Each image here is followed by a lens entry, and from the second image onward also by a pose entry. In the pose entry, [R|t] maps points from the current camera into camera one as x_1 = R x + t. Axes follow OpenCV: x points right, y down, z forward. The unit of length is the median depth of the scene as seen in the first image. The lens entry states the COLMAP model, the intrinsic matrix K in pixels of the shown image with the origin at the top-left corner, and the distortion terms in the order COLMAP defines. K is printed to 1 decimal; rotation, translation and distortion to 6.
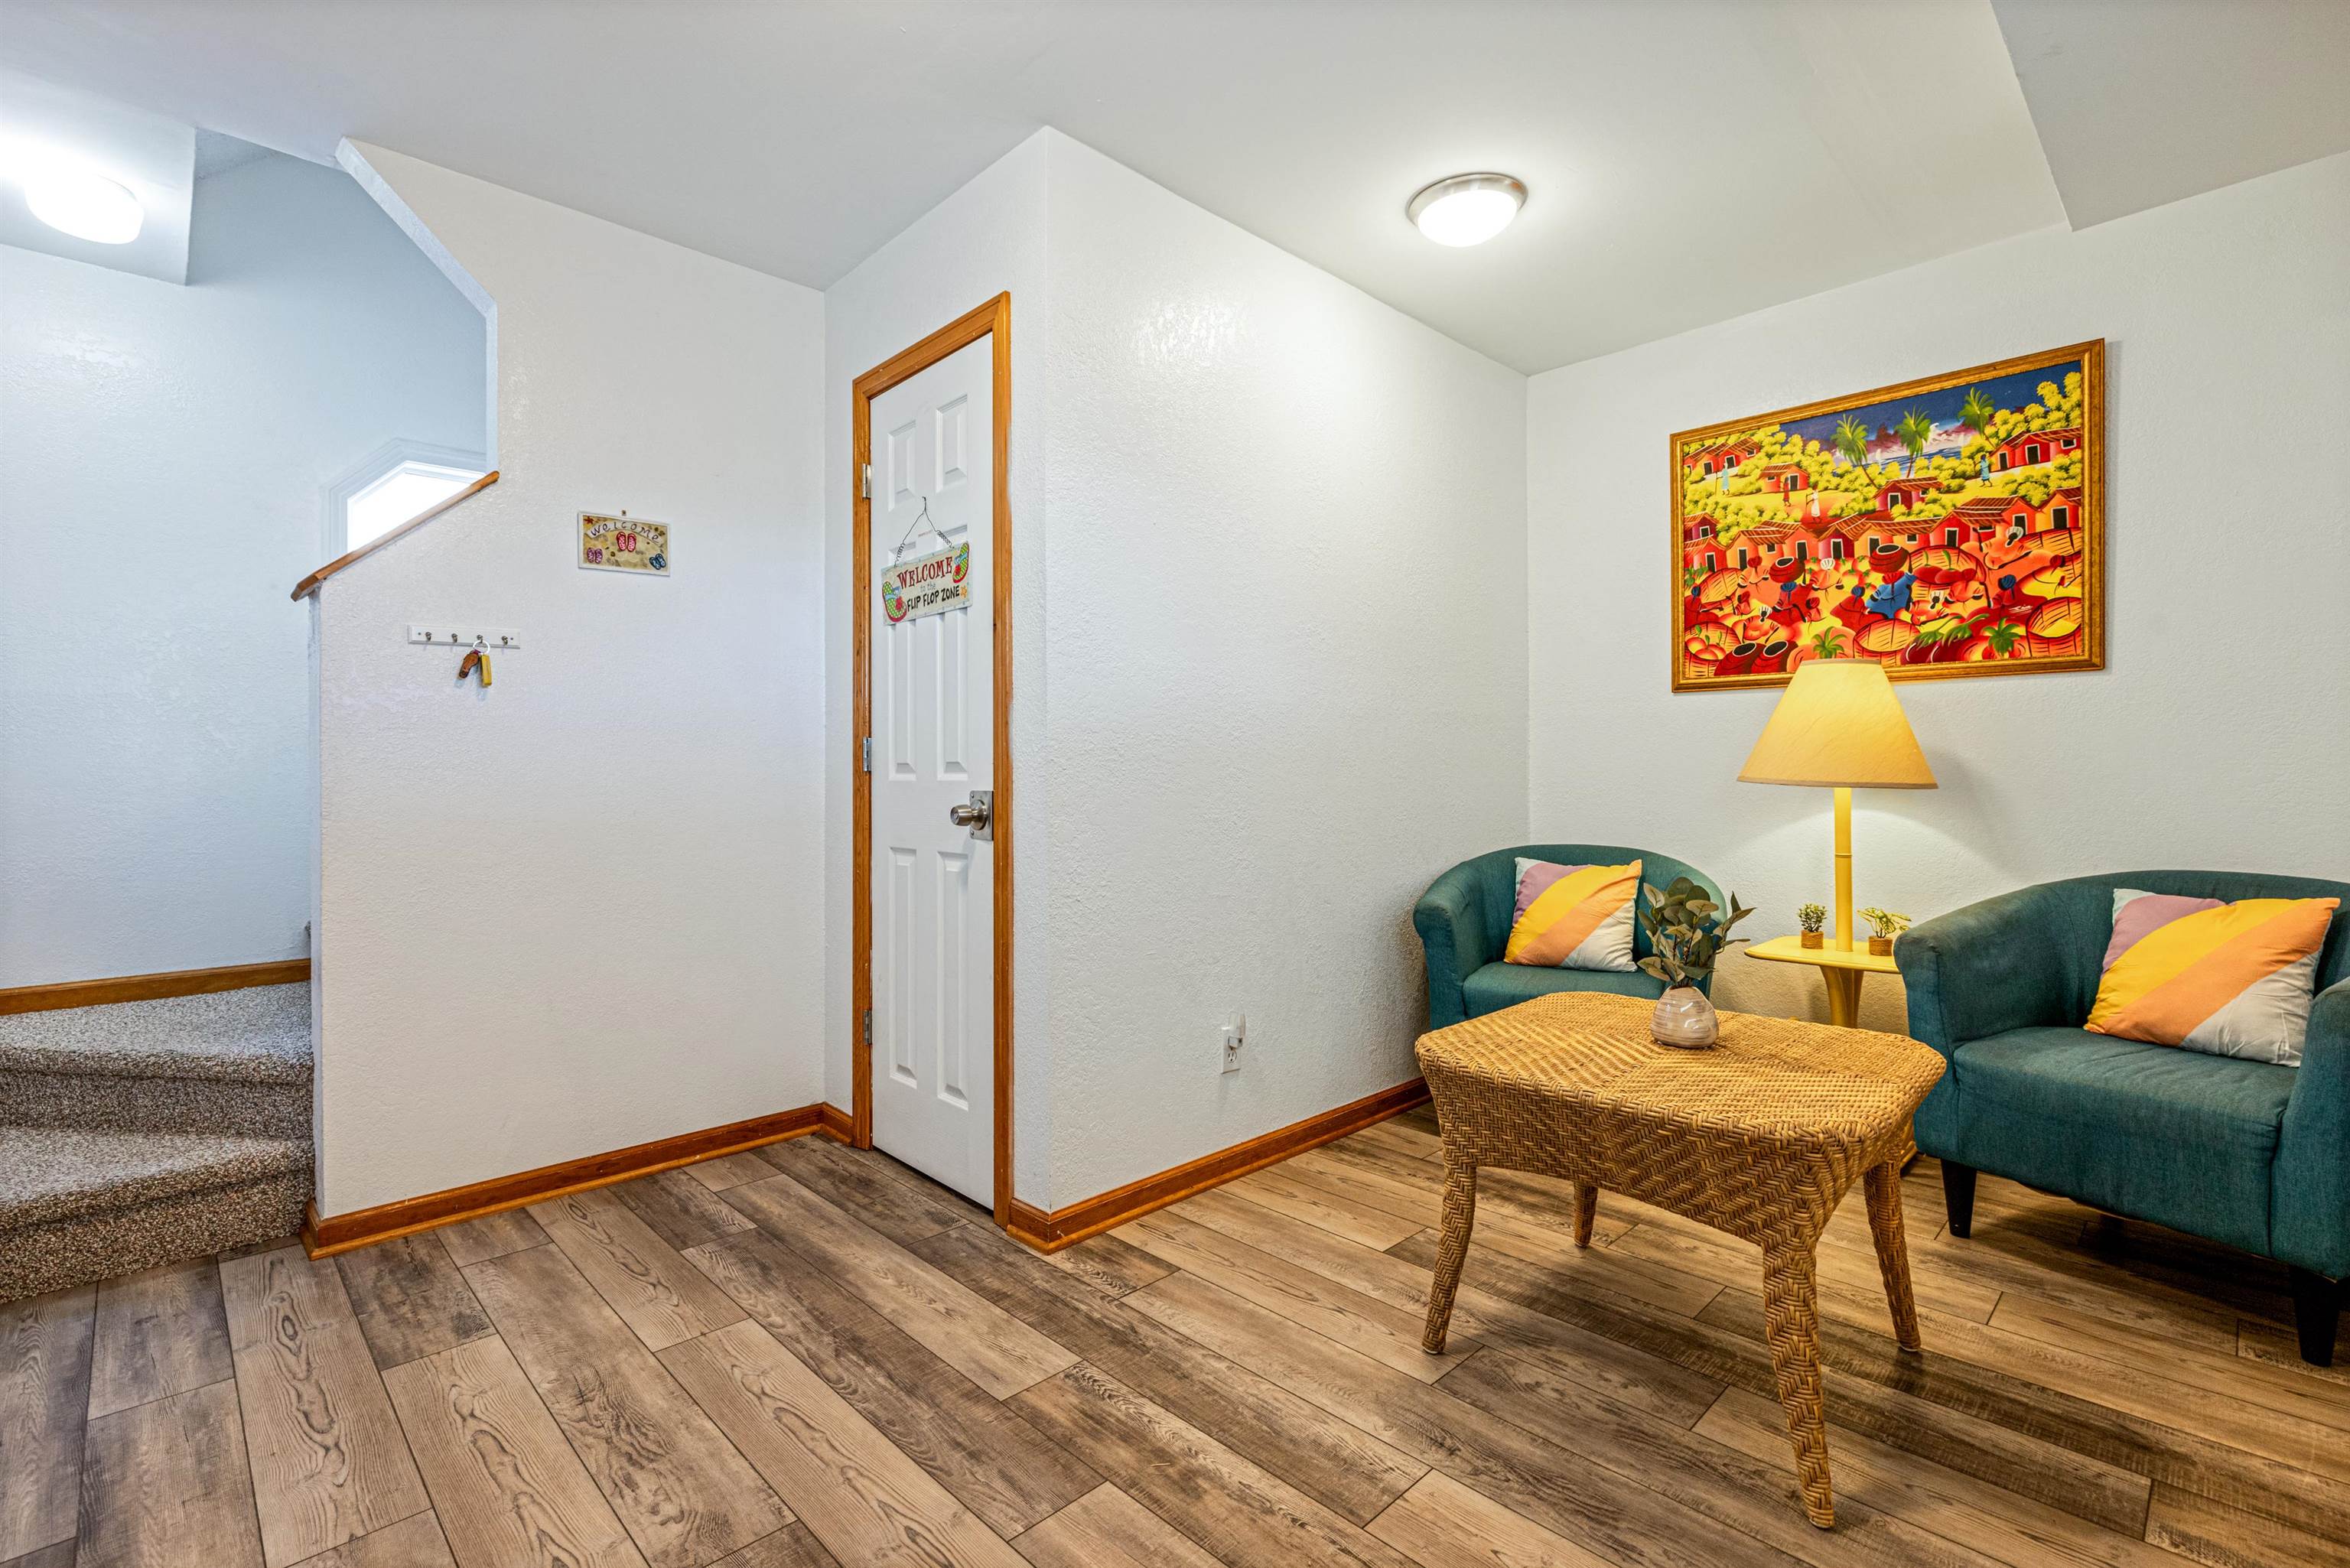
lens RADIAL K [[1065.4, 0, 1182.0], [0, 1065.4, 779.6], [0, 0, 1]] dist [-0.010635, 0.000151]
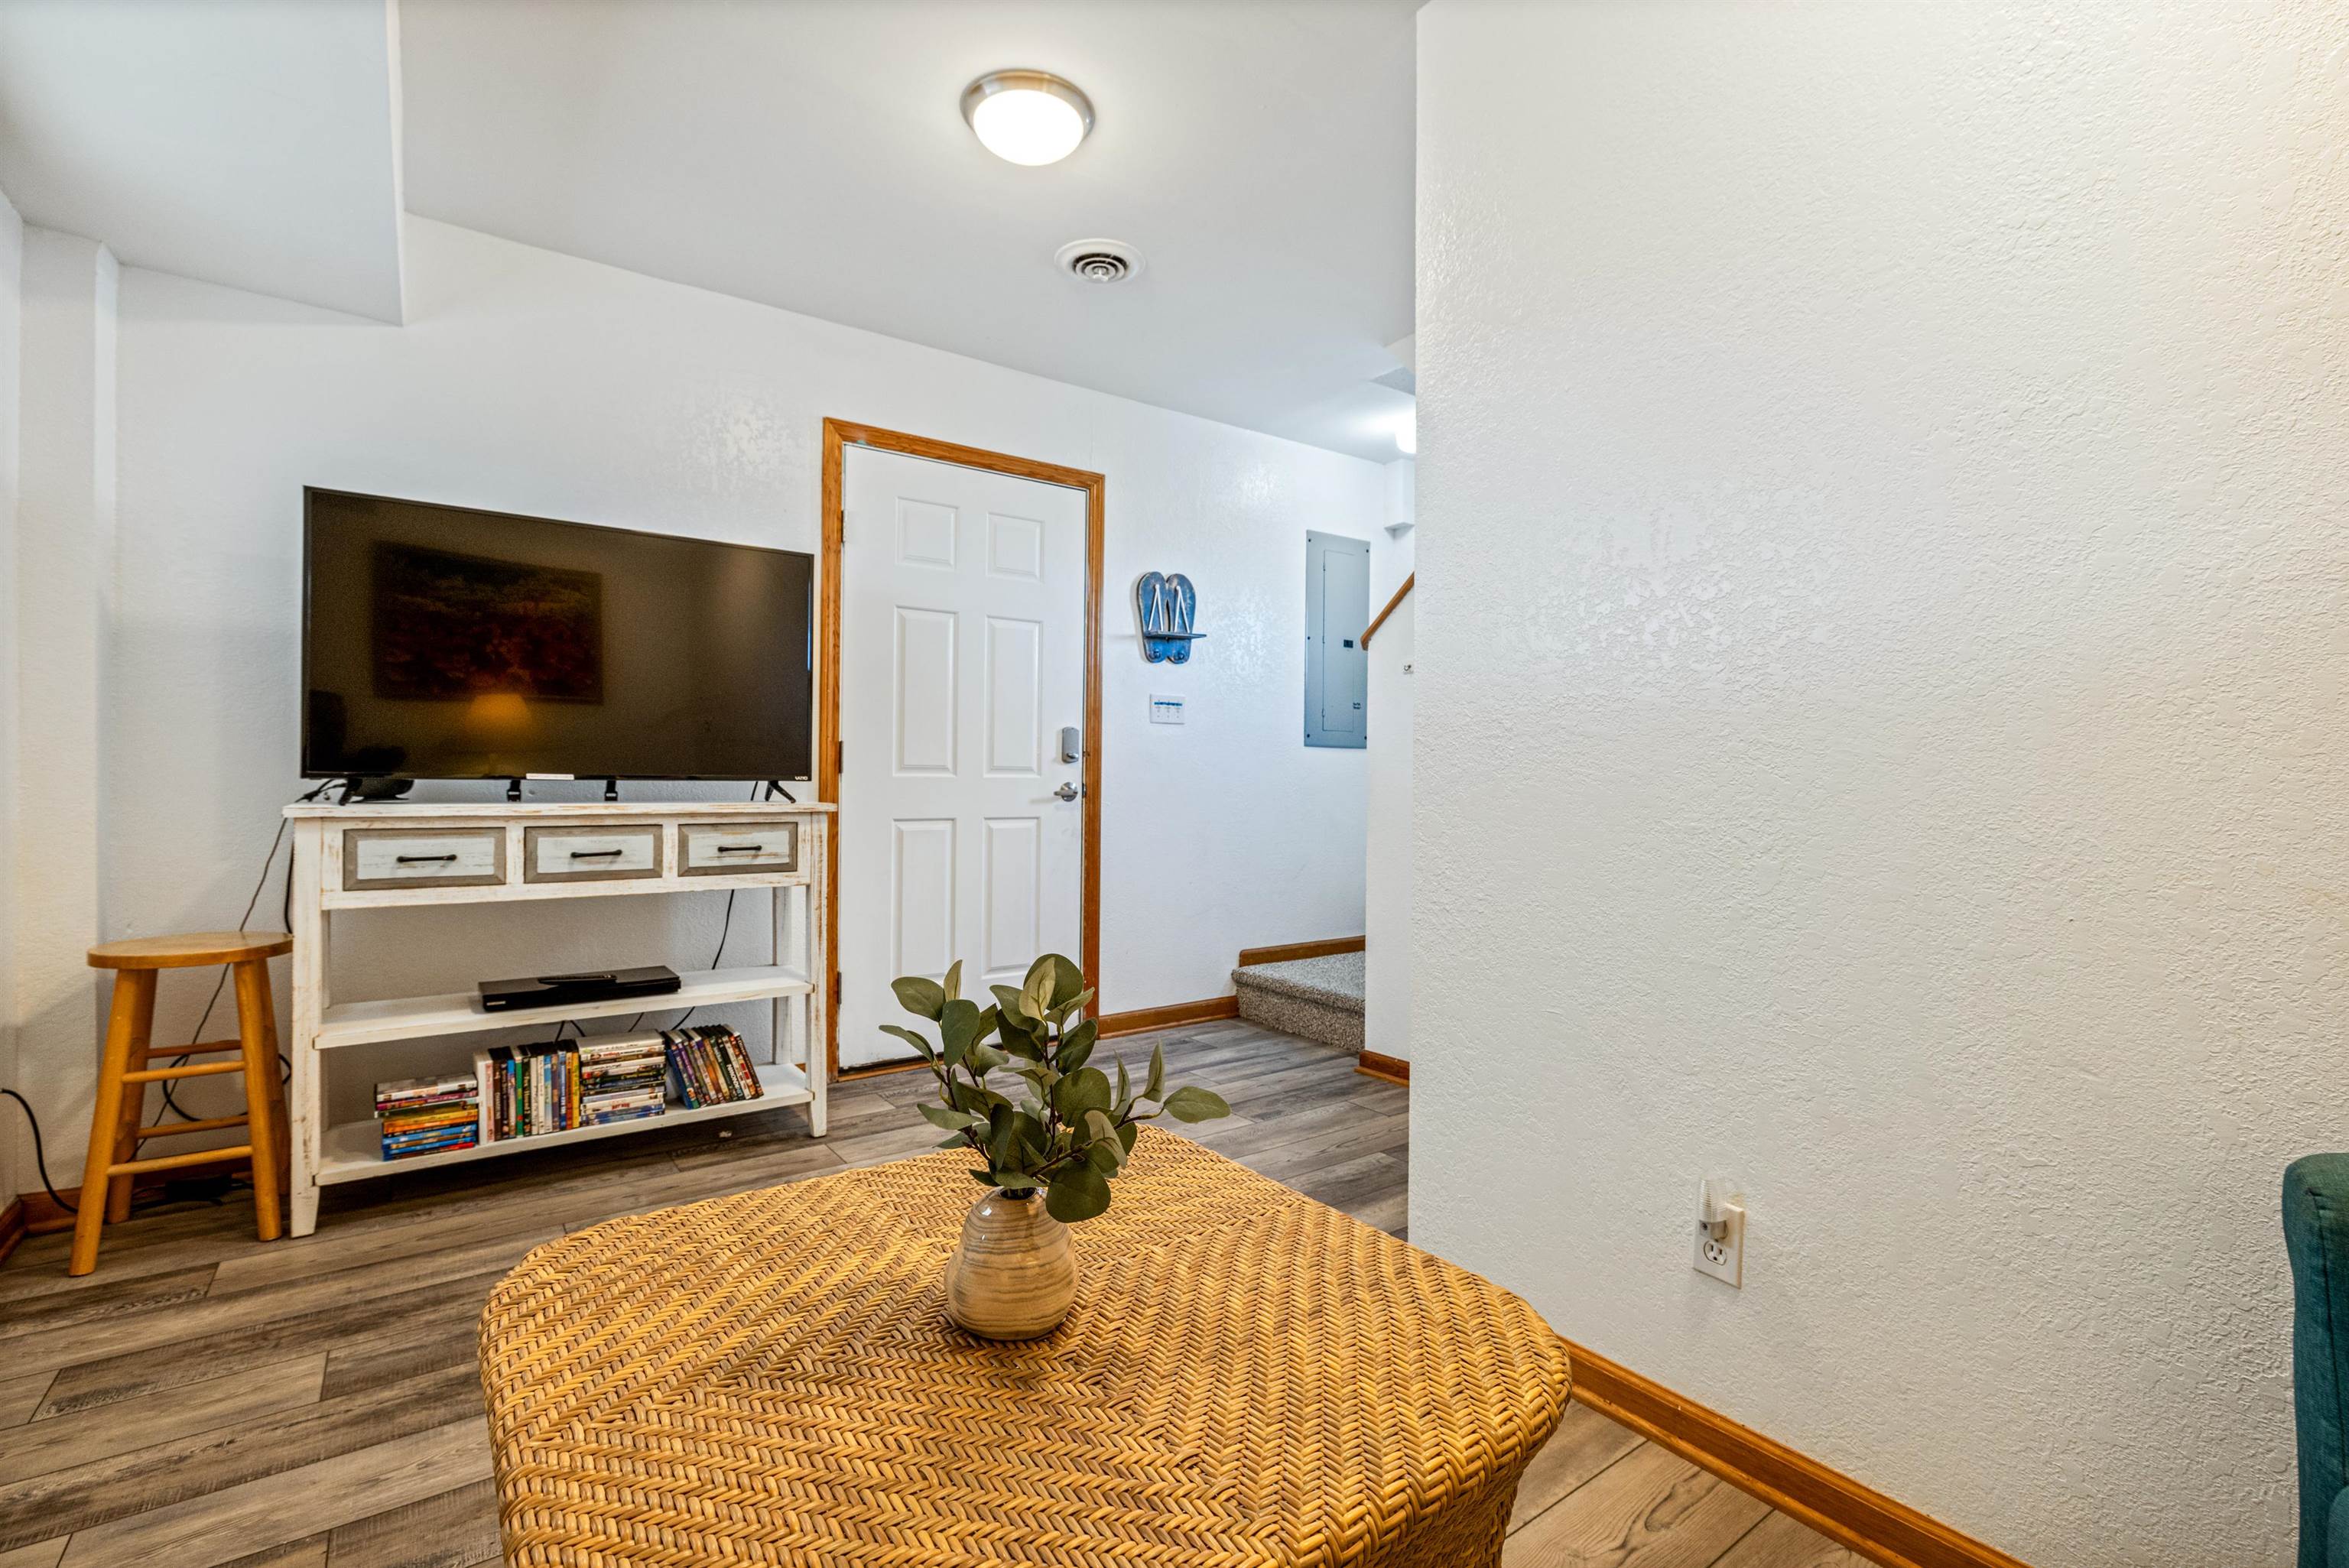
lens RADIAL K [[1064.9, 0, 1181.5], [0, 1064.9, 779.6], [0, 0, 1]] dist [-0.010635, 0.000151]
pose [[-0.151638, 0.004897, -0.988424, 0.647391], [-0.013185, 0.999889, 0.006976, 0.009158], [0.988348, 0.014090, -0.151557, 0.802148]]
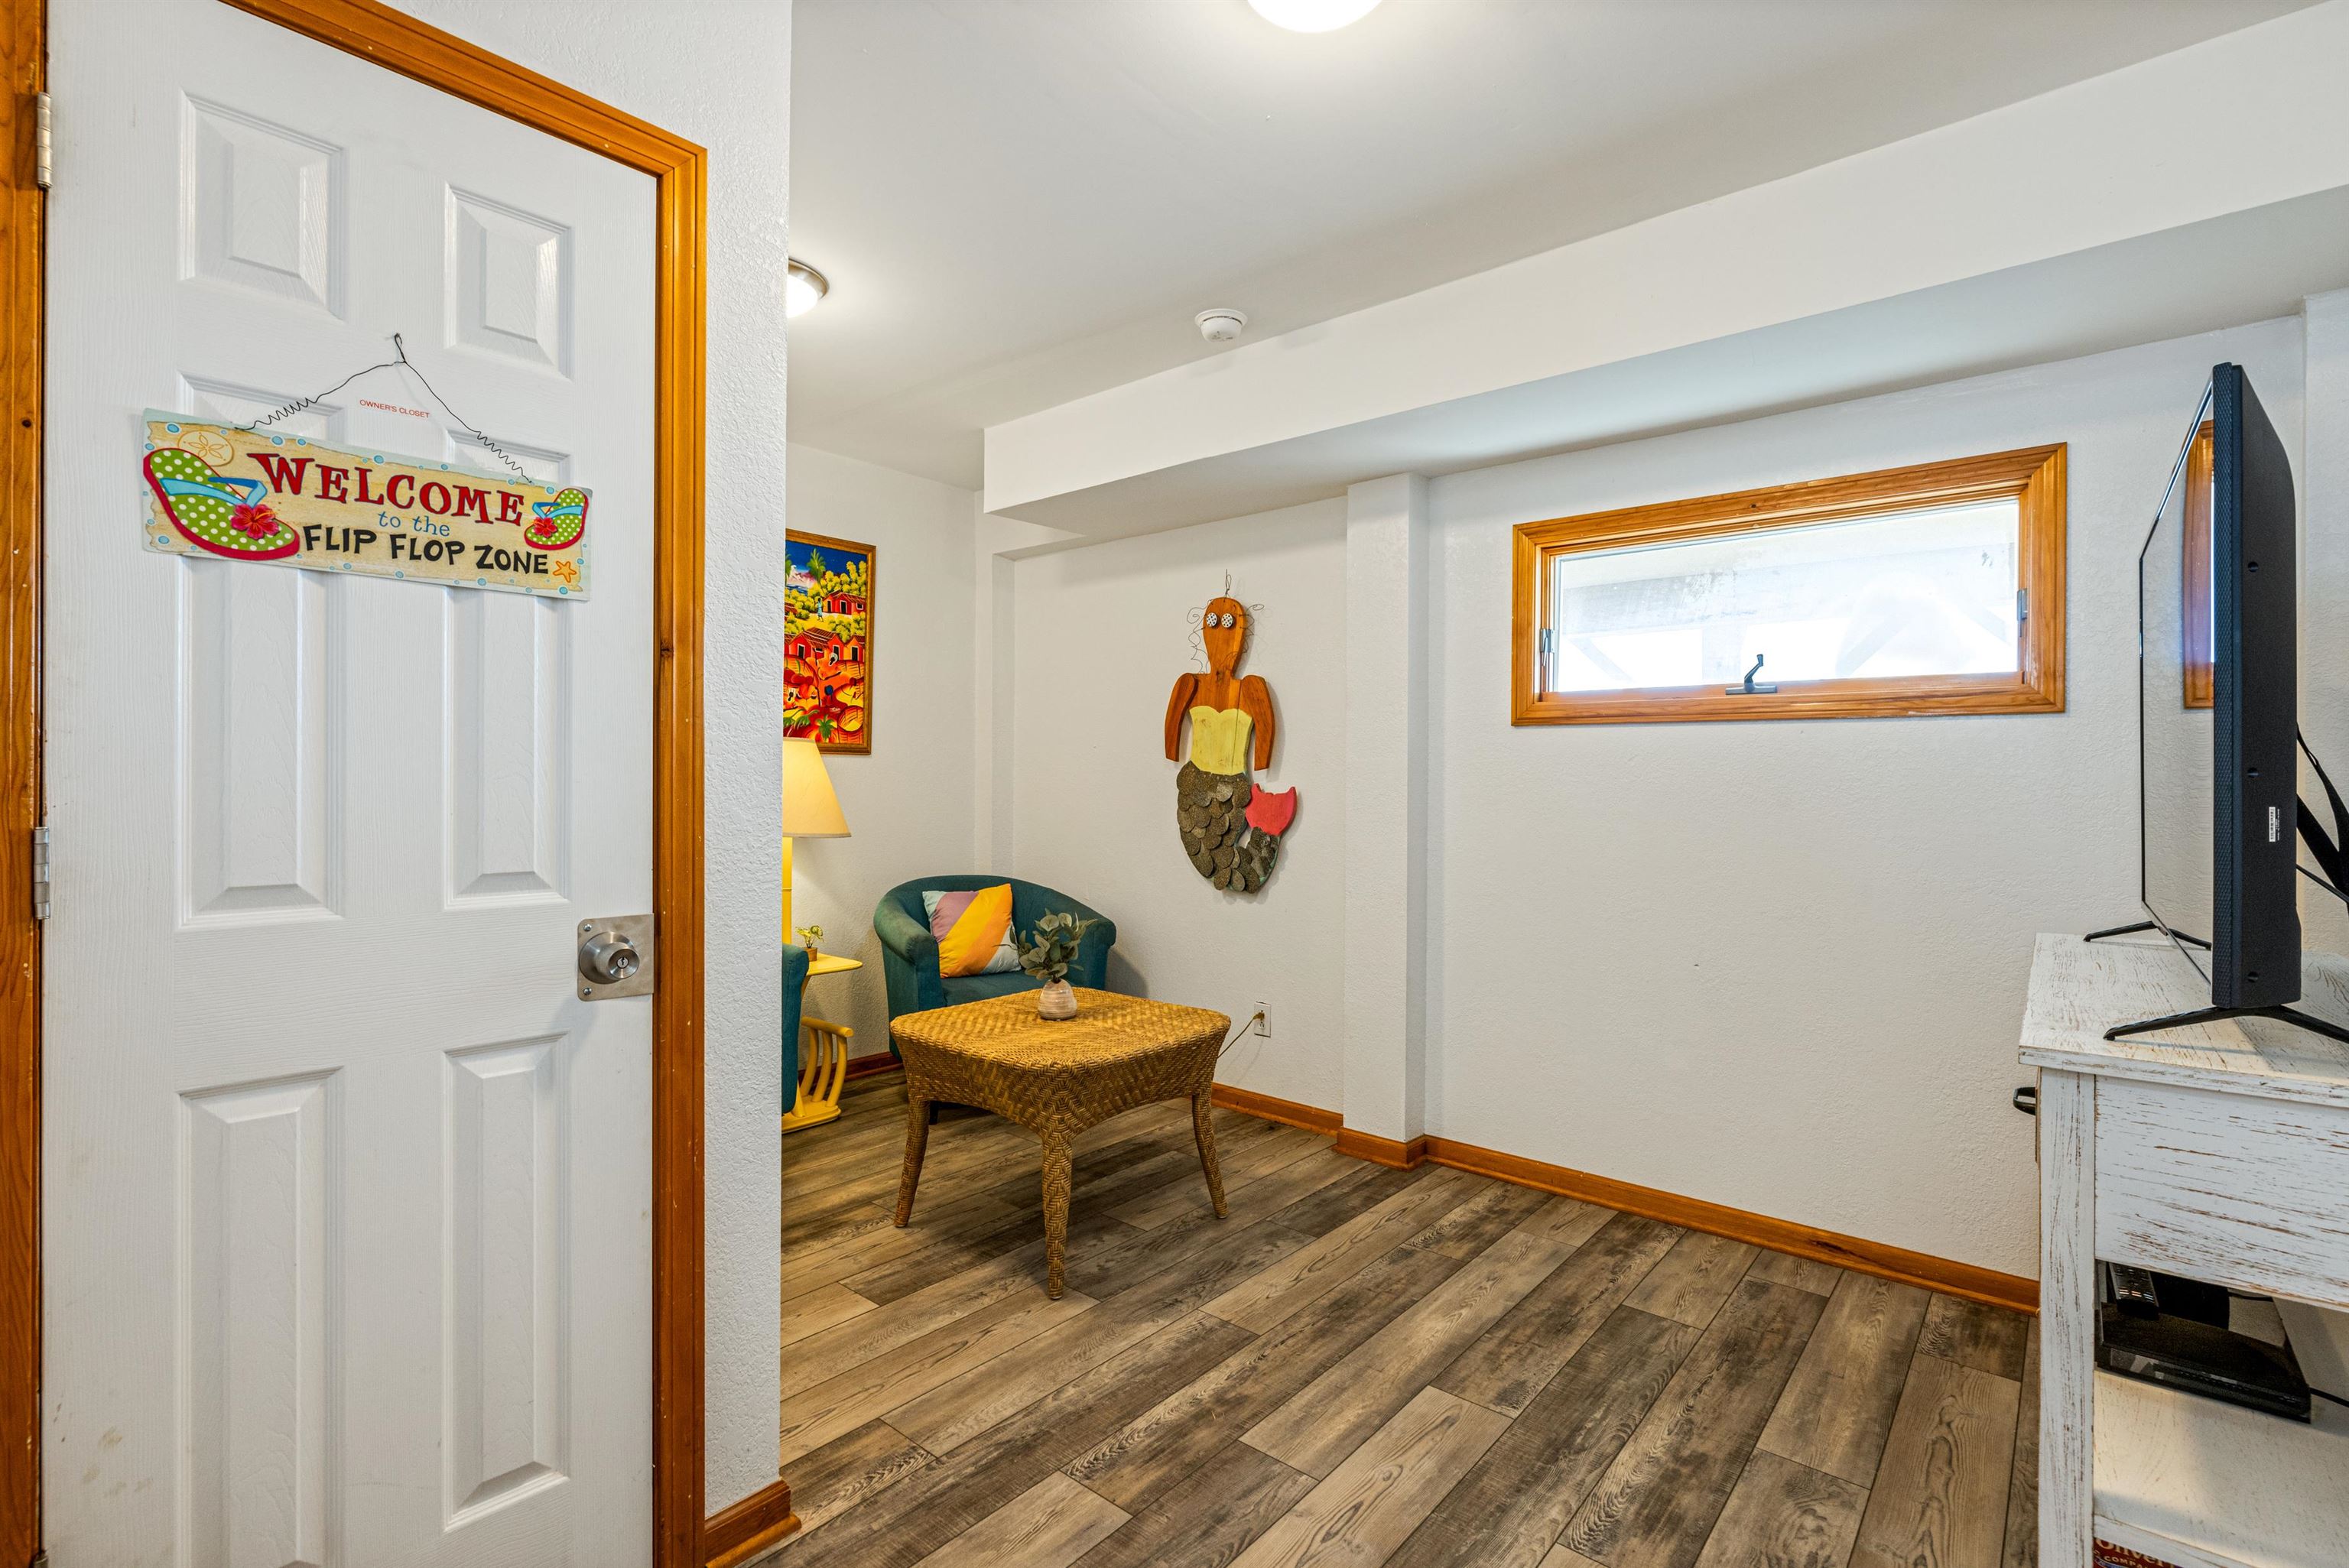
lens RADIAL K [[1064.9, 0, 1181.5], [0, 1064.9, 779.6], [0, 0, 1]] dist [-0.010635, 0.000151]
pose [[-0.092061, 0.005104, 0.995740, -0.746897], [-0.003177, 0.999980, -0.005420, -0.059402], [-0.995748, -0.003662, -0.092043, 0.677405]]
